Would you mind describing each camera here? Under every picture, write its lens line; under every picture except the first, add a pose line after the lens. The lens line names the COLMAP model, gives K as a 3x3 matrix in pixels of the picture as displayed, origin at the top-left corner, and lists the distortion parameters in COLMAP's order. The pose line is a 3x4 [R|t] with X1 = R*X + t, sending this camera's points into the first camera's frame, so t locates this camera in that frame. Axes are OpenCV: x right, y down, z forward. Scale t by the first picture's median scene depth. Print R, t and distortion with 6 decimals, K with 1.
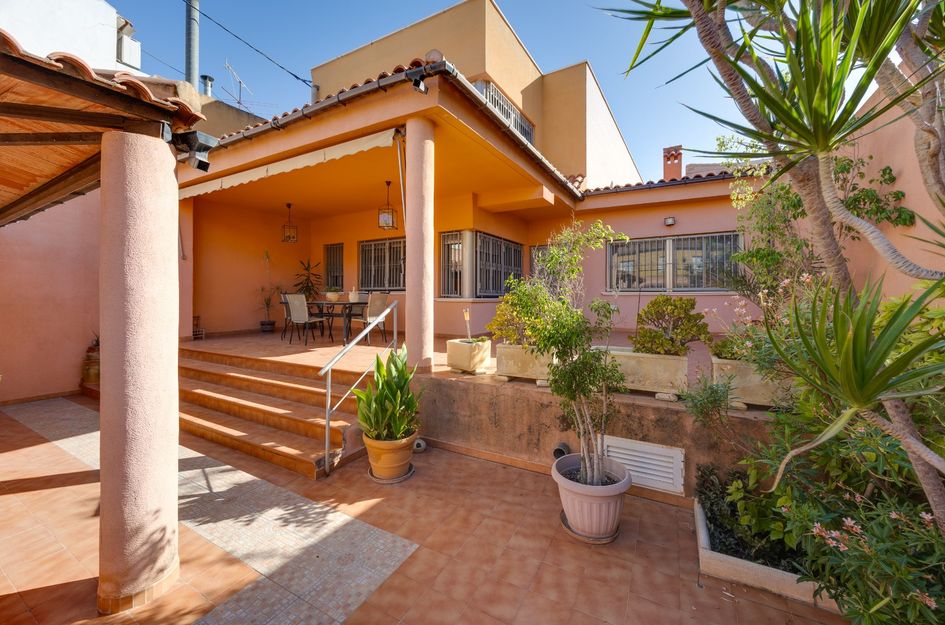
lens RADIAL K [[373.1, 0, 467.6], [0, 373.1, 292.2], [0, 0, 1]] dist [0.000482, -0.000333]
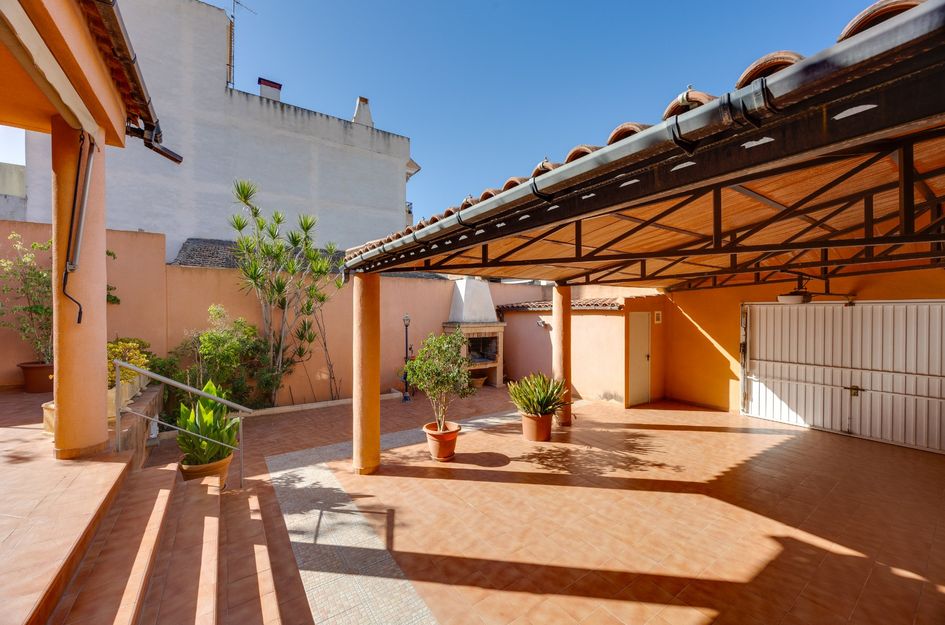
lens RADIAL K [[366.2, 0, 467.6], [0, 366.2, 314.0], [0, 0, 1]] dist [-0.001163, 0.000437]
pose [[-0.893473, -0.002876, 0.449108, -1.880999], [-0.002376, 0.999996, 0.001678, -0.119326], [-0.449111, 0.000432, -0.893476, 2.121669]]
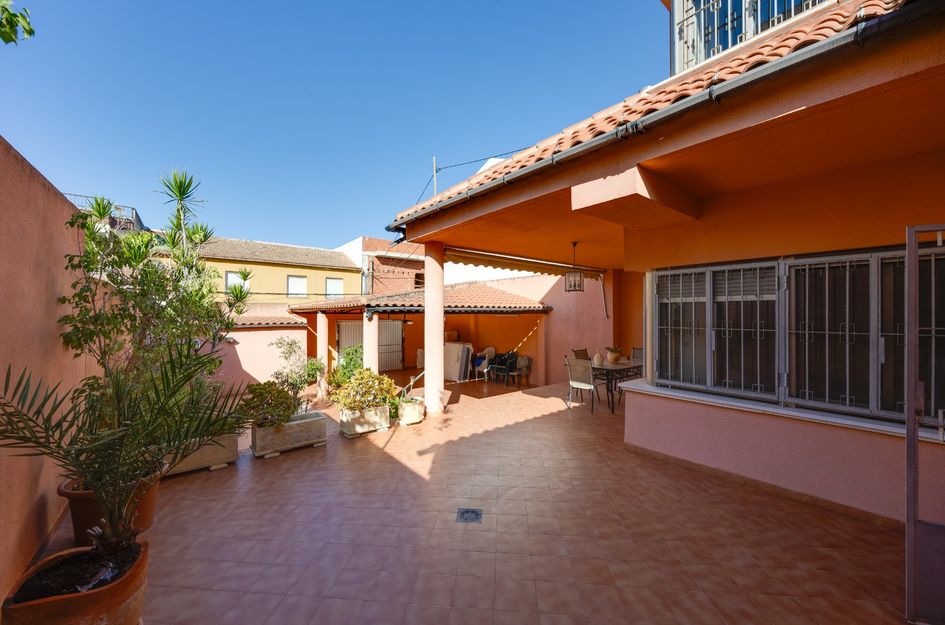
lens RADIAL K [[366.2, 0, 475.2], [0, 366.2, 315.3], [0, 0, 1]] dist [-0.001163, 0.000437]
pose [[-0.347891, 0.006954, -0.937509, 1.775741], [0.003716, 0.999975, 0.006038, -0.293588], [0.937528, -0.001383, -0.347908, 2.540495]]
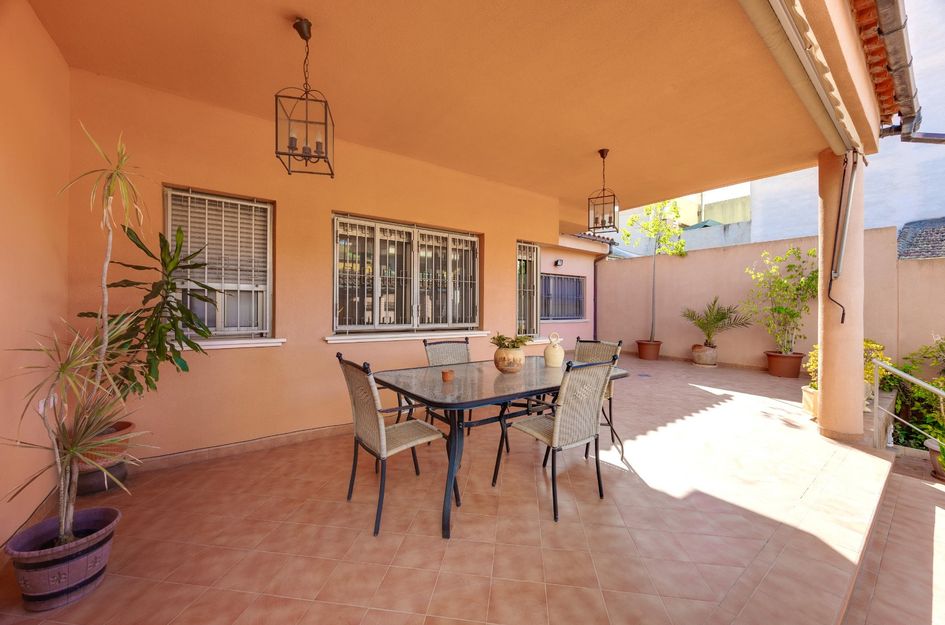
lens RADIAL K [[373.1, 0, 474.8], [0, 373.1, 311.7], [0, 0, 1]] dist [0.000482, -0.000333]
pose [[0.367609, -0.004084, 0.929971, -2.067765], [-0.004641, 0.999970, 0.006226, -0.133712], [-0.929969, -0.006605, 0.367579, 2.498166]]
